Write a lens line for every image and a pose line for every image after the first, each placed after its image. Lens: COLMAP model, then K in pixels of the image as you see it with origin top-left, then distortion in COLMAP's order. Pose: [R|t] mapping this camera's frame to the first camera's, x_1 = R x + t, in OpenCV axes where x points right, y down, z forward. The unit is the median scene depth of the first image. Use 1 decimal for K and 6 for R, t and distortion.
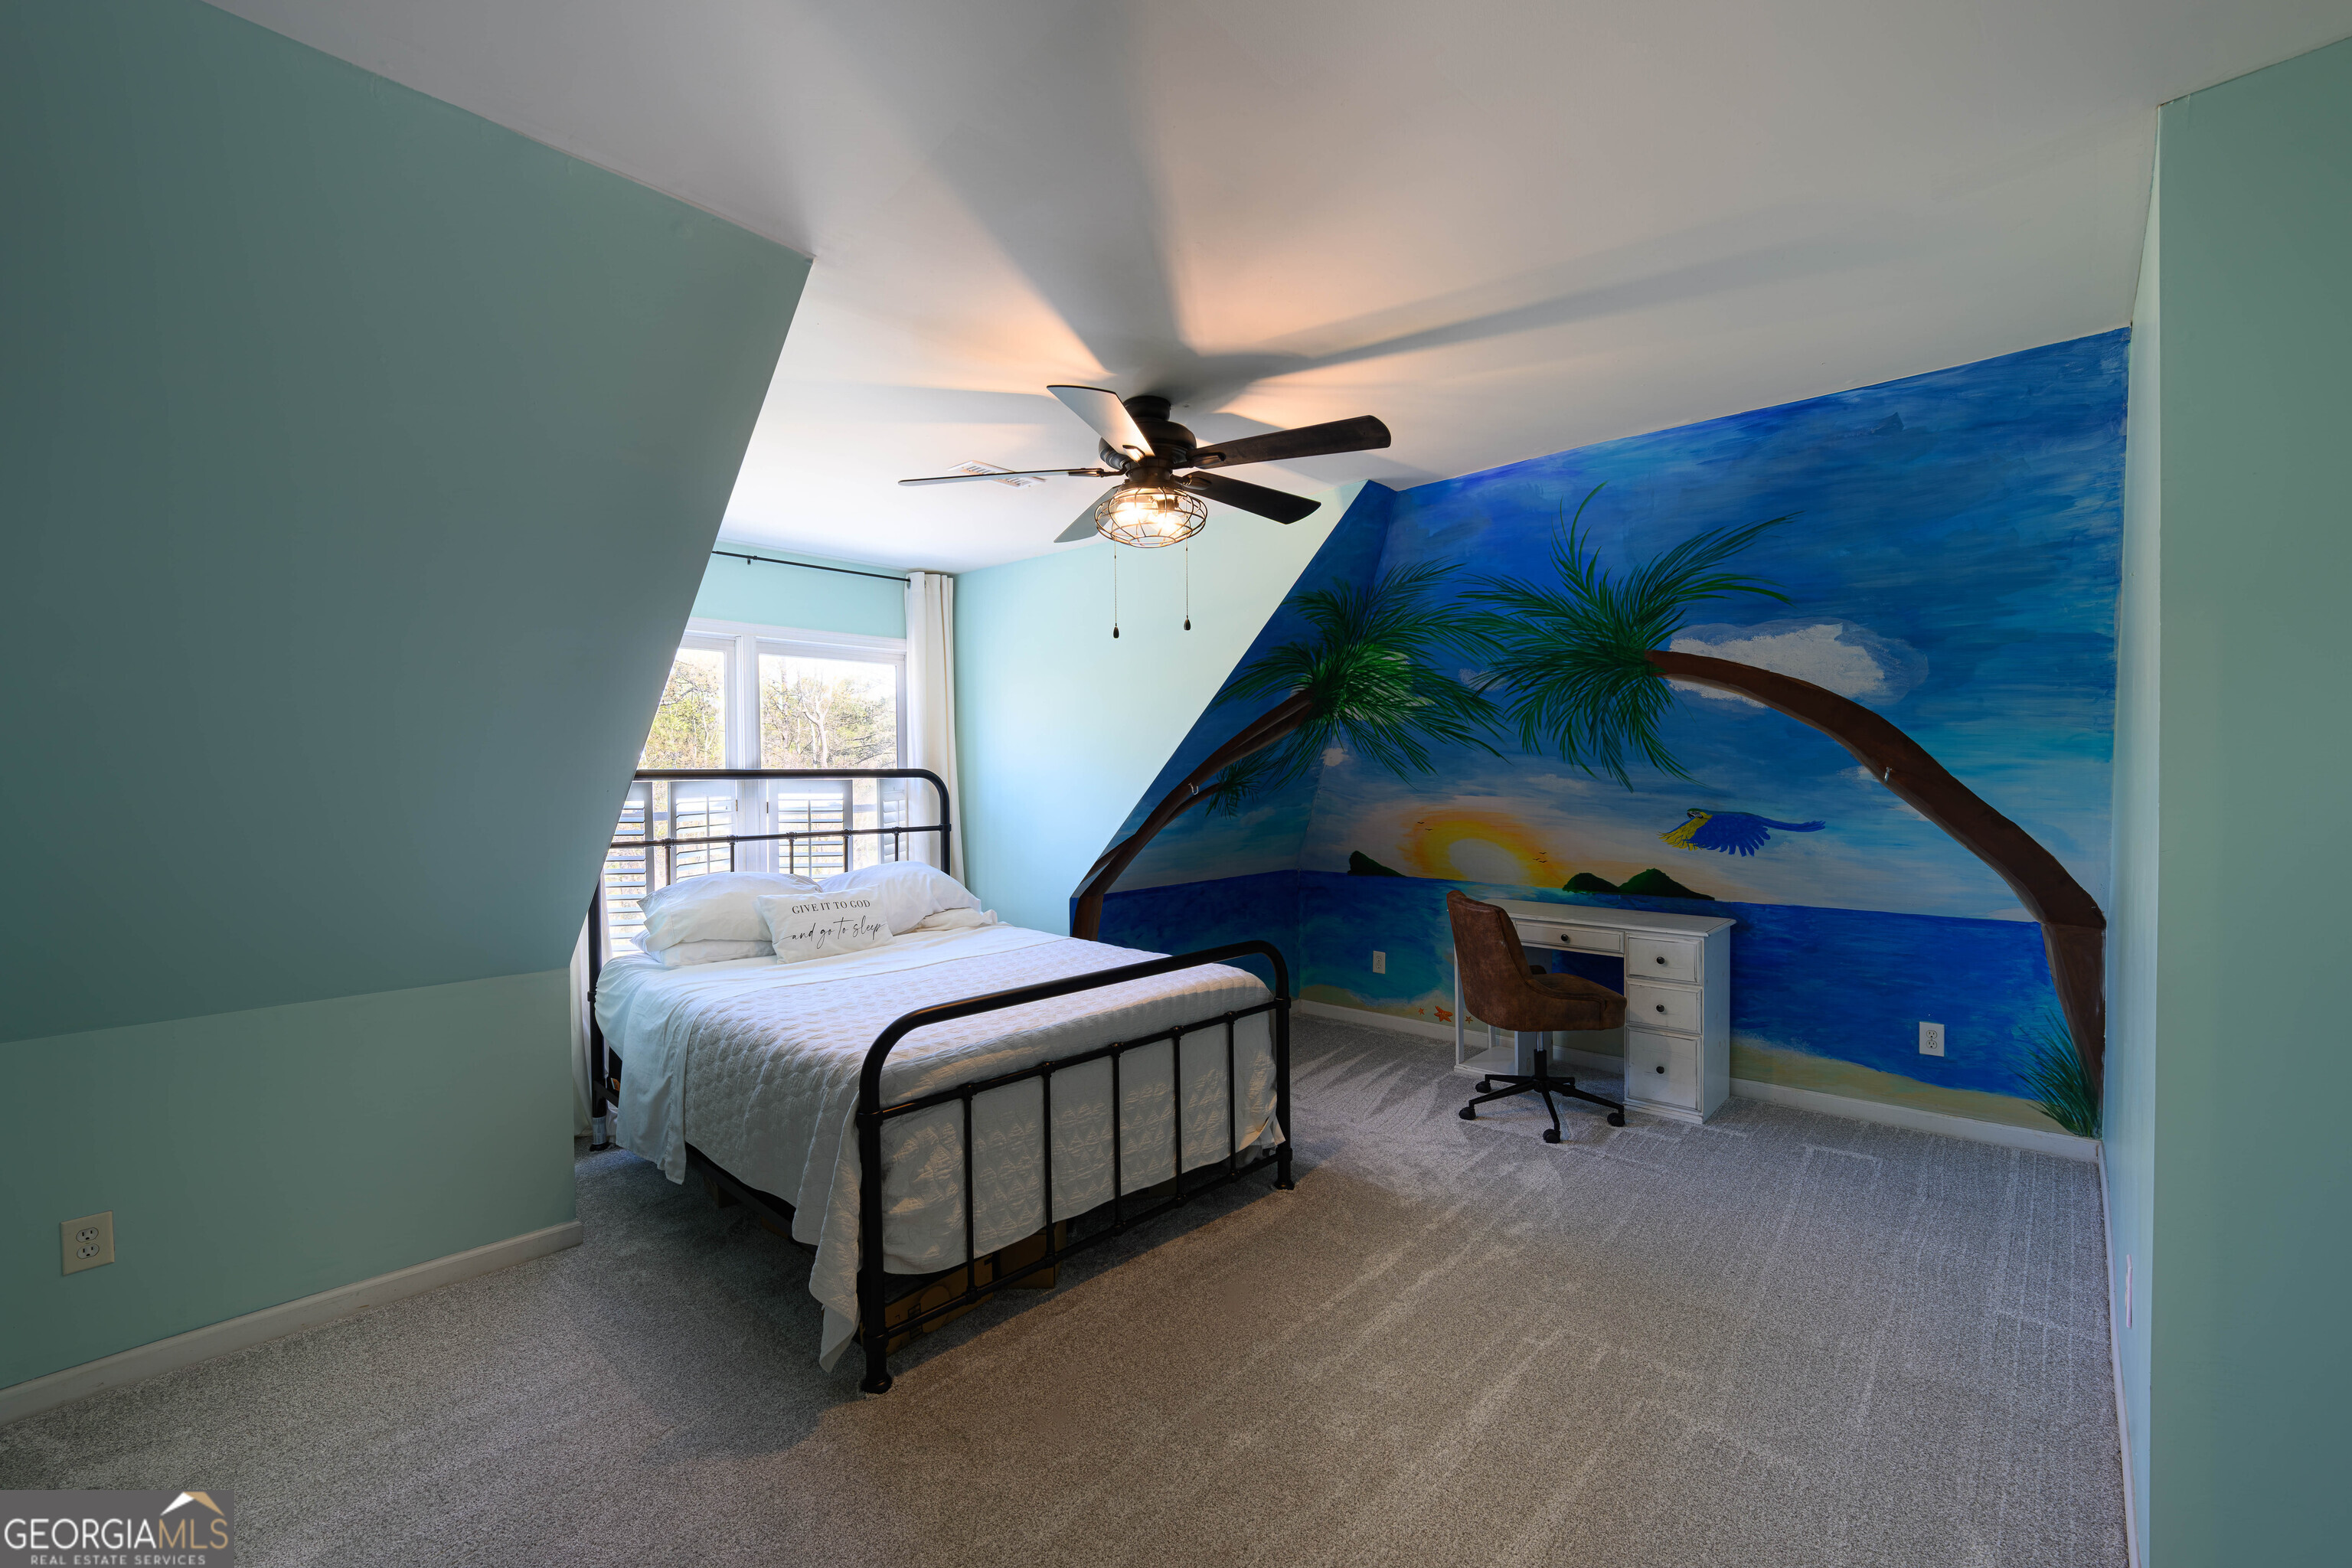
lens RADIAL K [[1007.6, 0, 1183.9], [0, 1007.6, 782.9], [0, 0, 1]] dist [-0.001662, -0.009247]
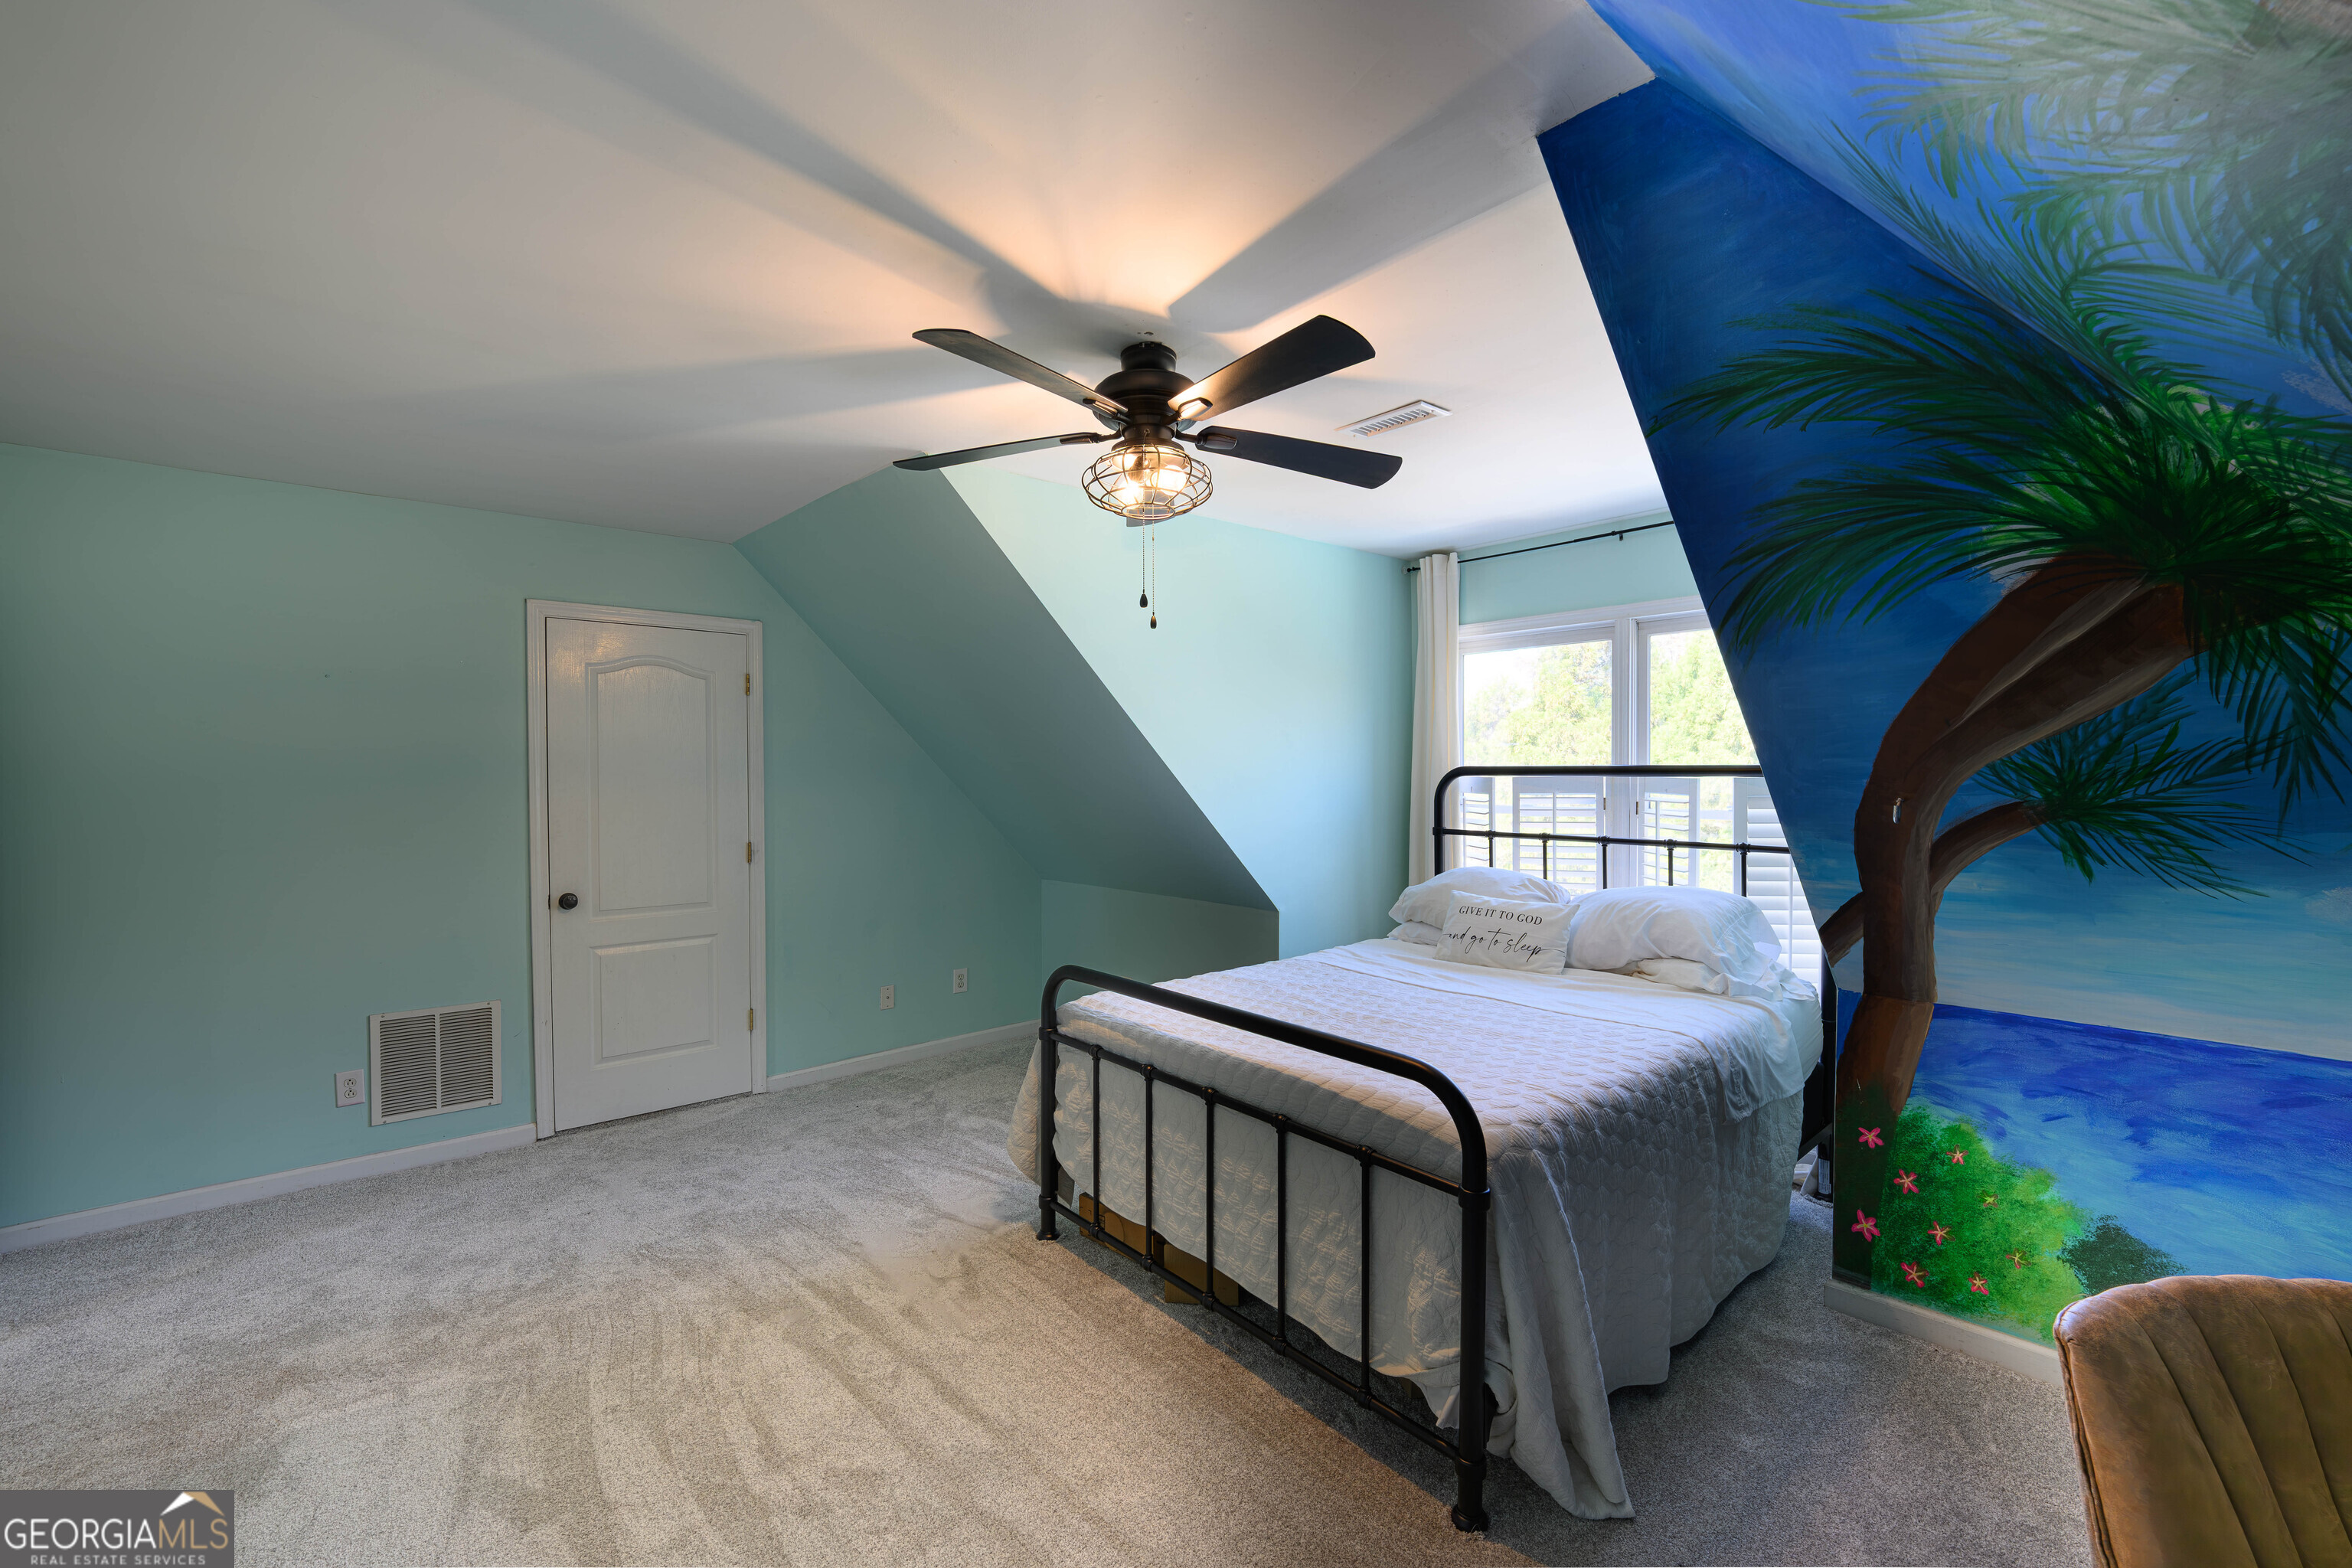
lens RADIAL K [[1007.6, 0, 1183.9], [0, 1007.6, 782.9], [0, 0, 1]] dist [-0.001662, -0.009247]
pose [[-0.125294, 0.023779, -0.991835, 0.603819], [-0.009152, 0.999642, 0.025122, -0.019358], [0.992077, 0.012225, -0.125031, 0.830385]]
